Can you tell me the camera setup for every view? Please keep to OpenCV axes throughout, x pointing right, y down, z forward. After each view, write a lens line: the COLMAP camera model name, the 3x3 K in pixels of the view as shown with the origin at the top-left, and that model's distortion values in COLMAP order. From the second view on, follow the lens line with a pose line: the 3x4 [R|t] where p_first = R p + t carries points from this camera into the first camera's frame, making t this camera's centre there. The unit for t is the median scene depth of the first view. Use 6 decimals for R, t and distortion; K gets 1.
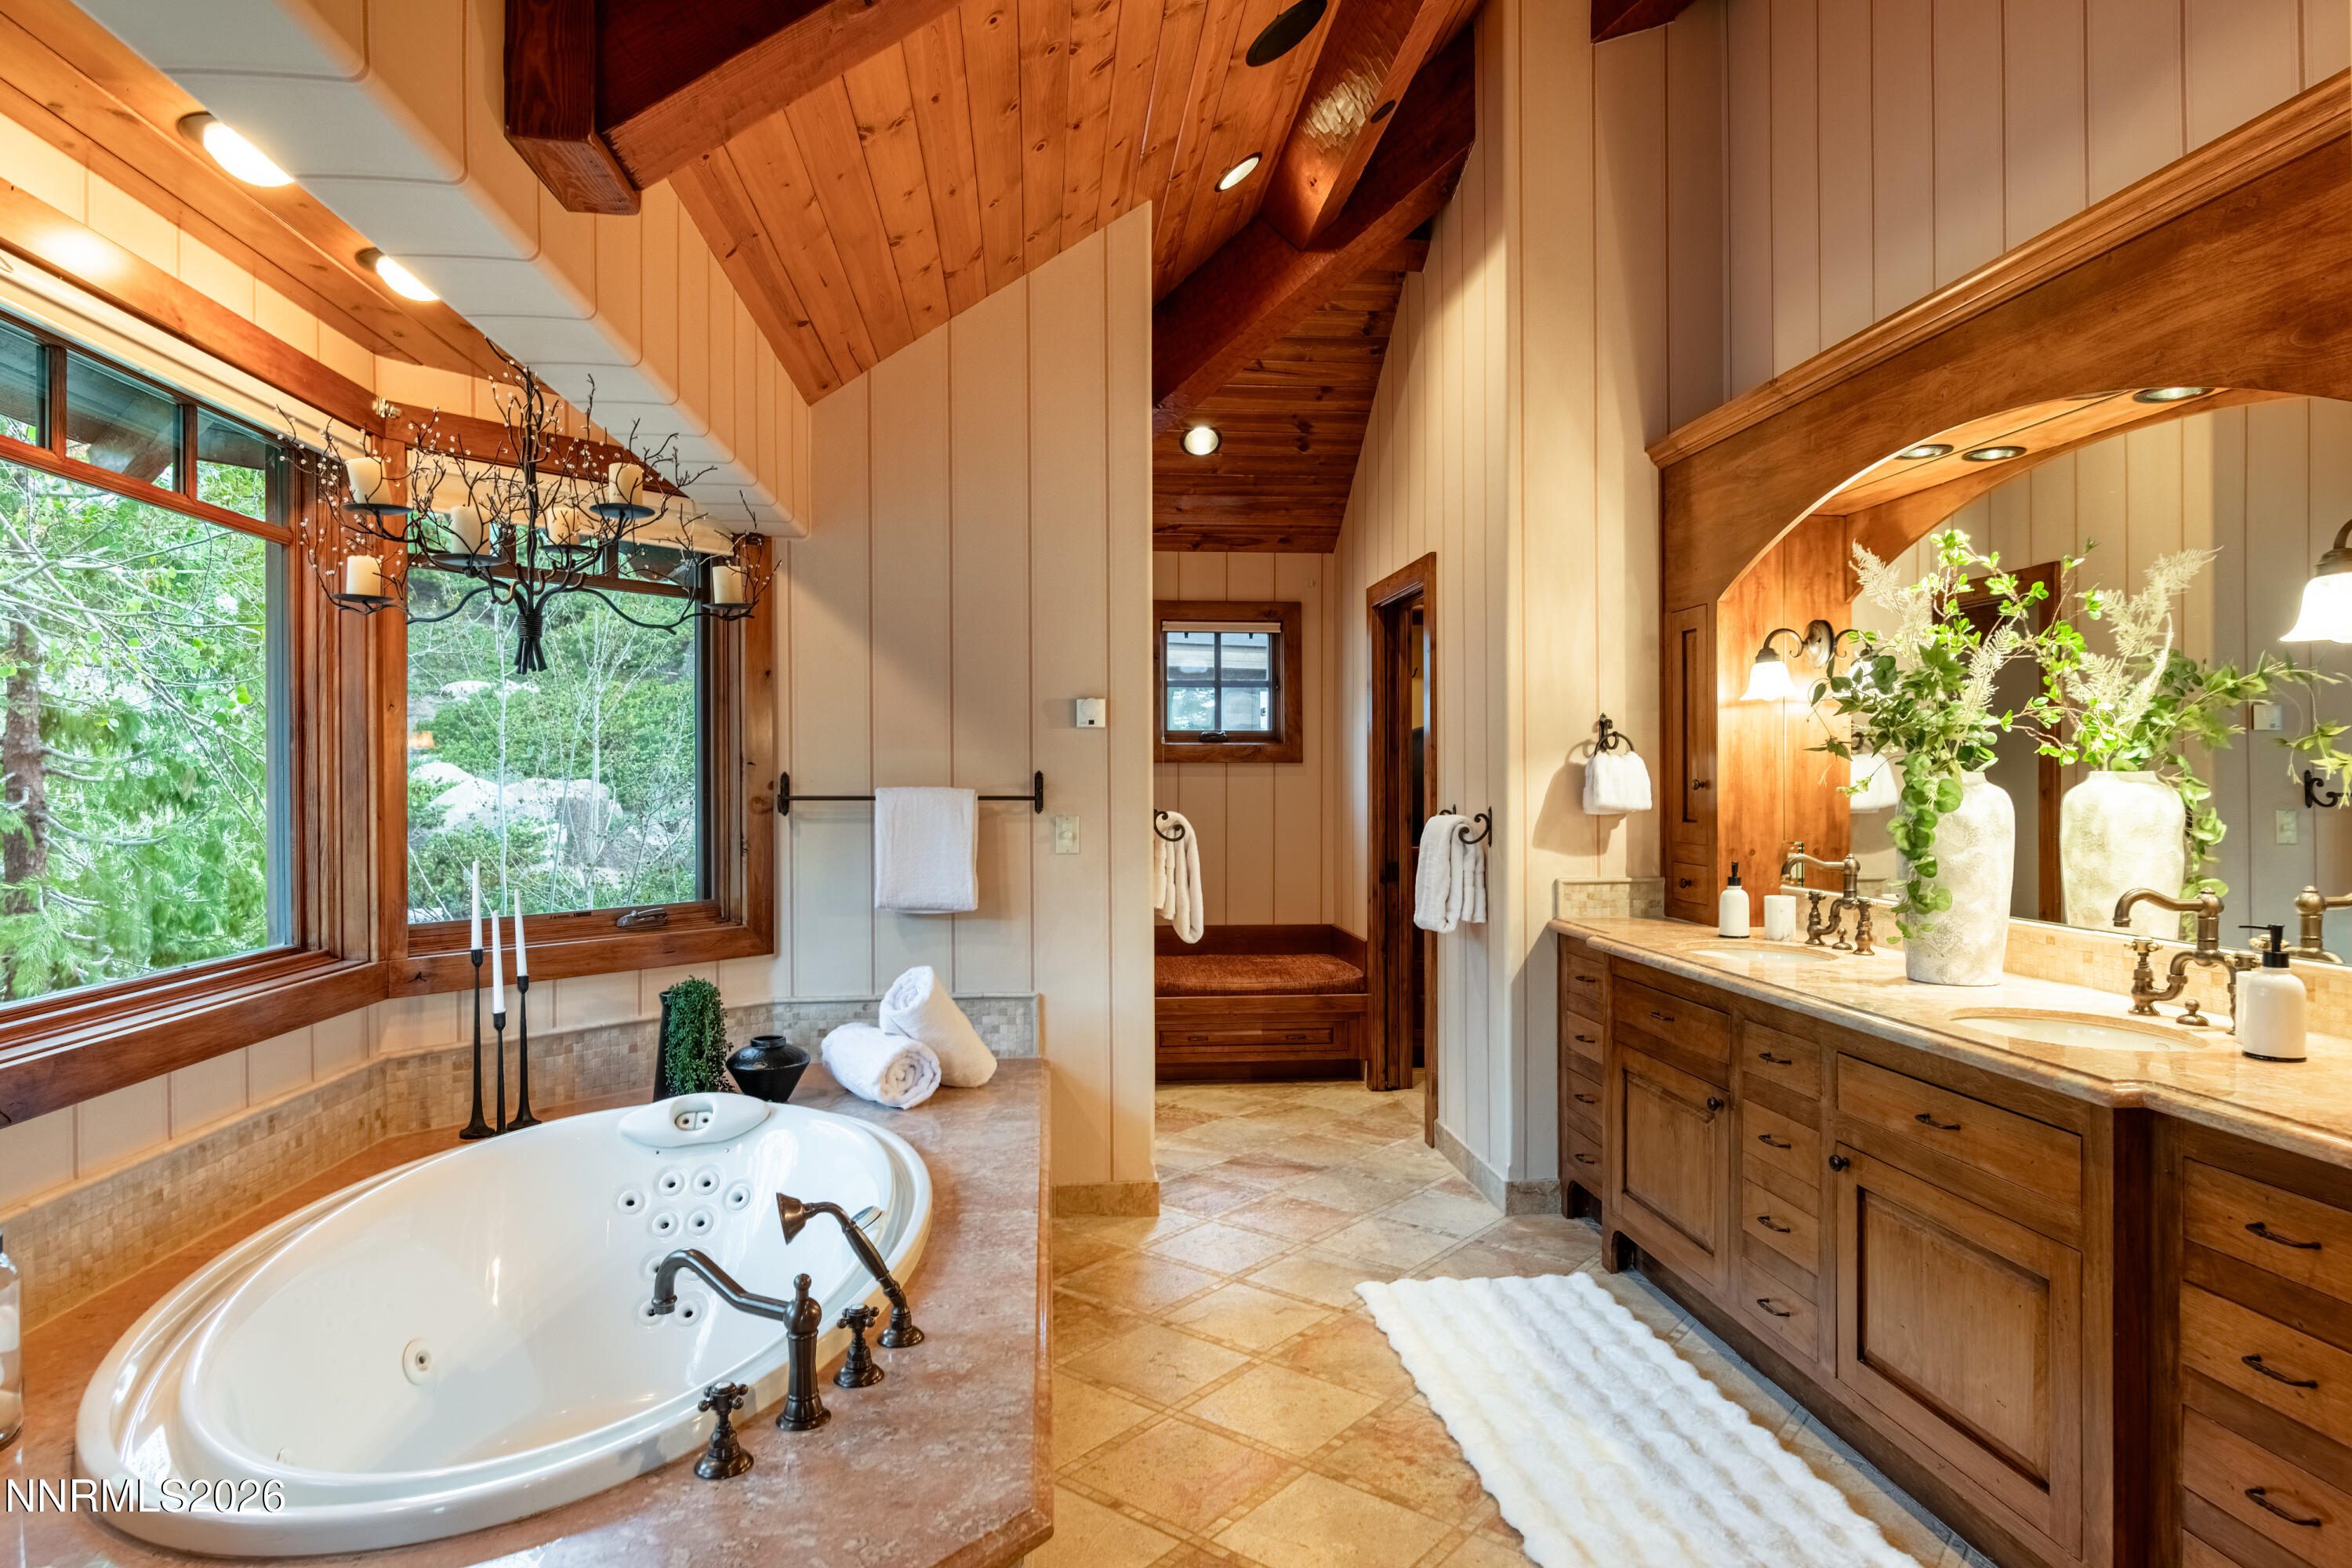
lens RADIAL K [[1341.7, 0, 1179.5], [0, 1341.7, 778.0], [0, 0, 1]] dist [-0.008316, 0.001646]
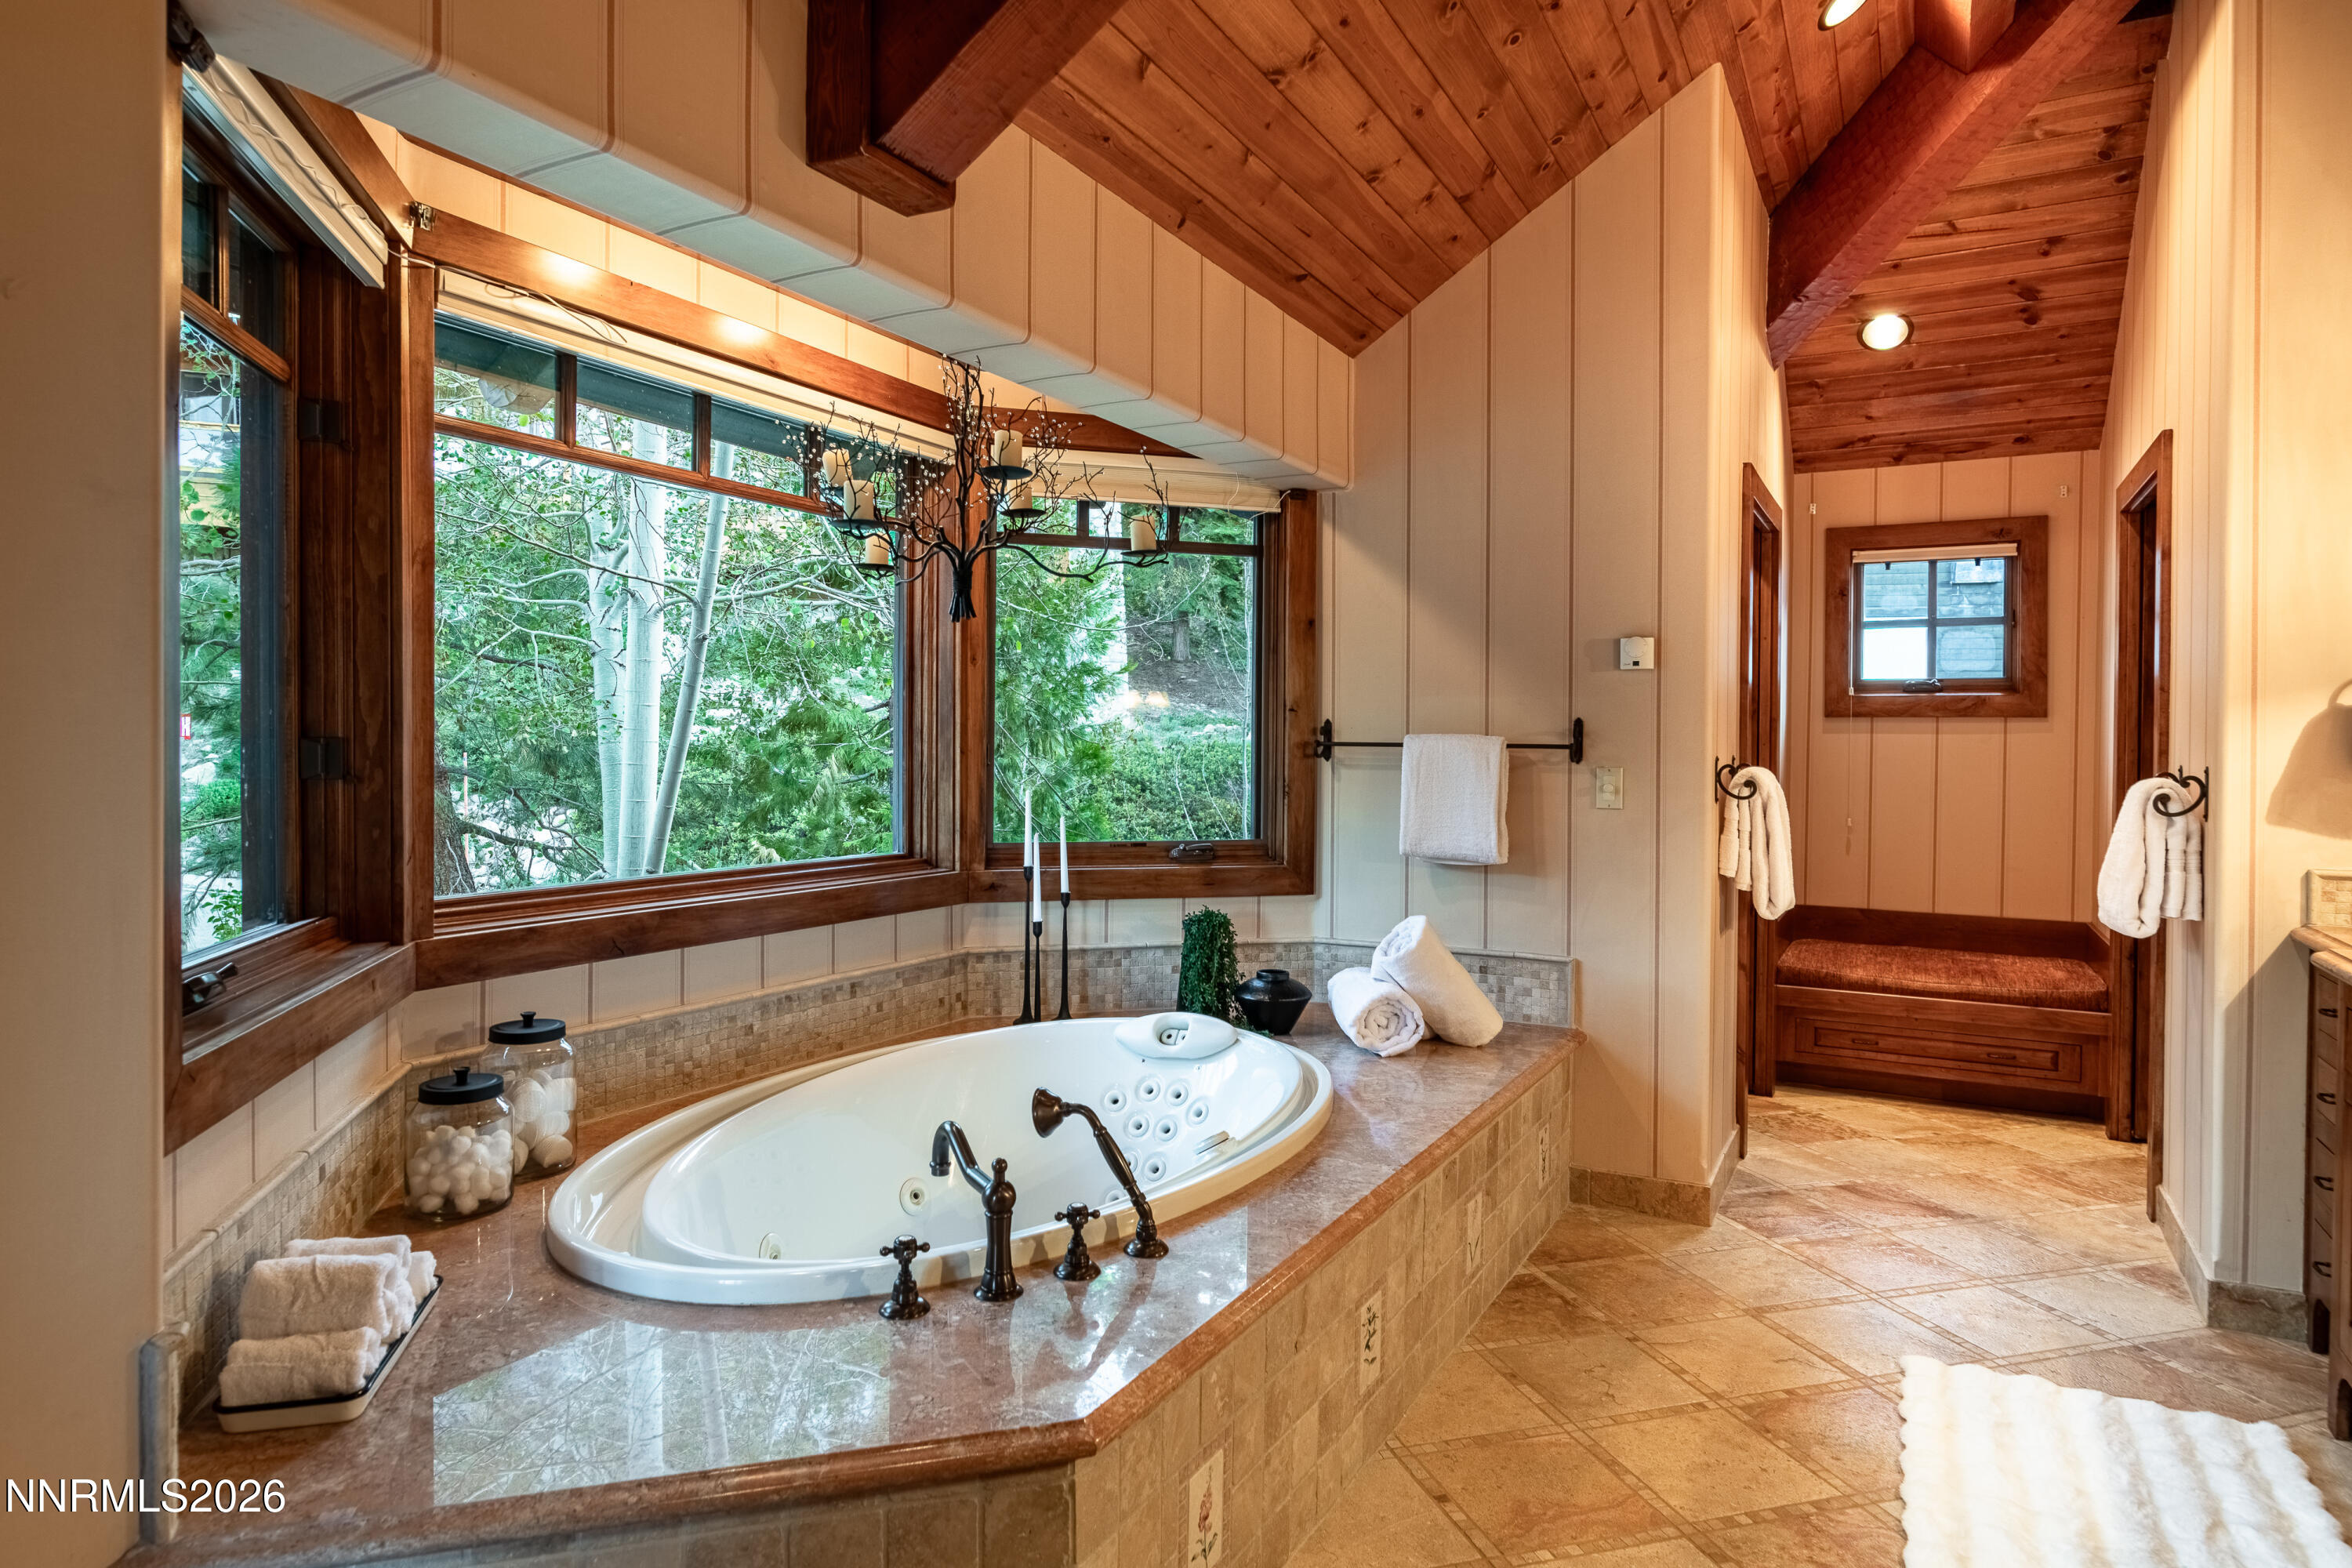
lens RADIAL K [[1351.7, 0, 1179.7], [0, 1351.7, 753.5], [0, 0, 1]] dist [-0.008149, 0.003276]
pose [[0.824524, 0.012843, -0.565681, 0.198157], [-0.010083, 0.999917, 0.008005, 0.014969], [0.565737, -0.000897, 0.824586, 0.081561]]
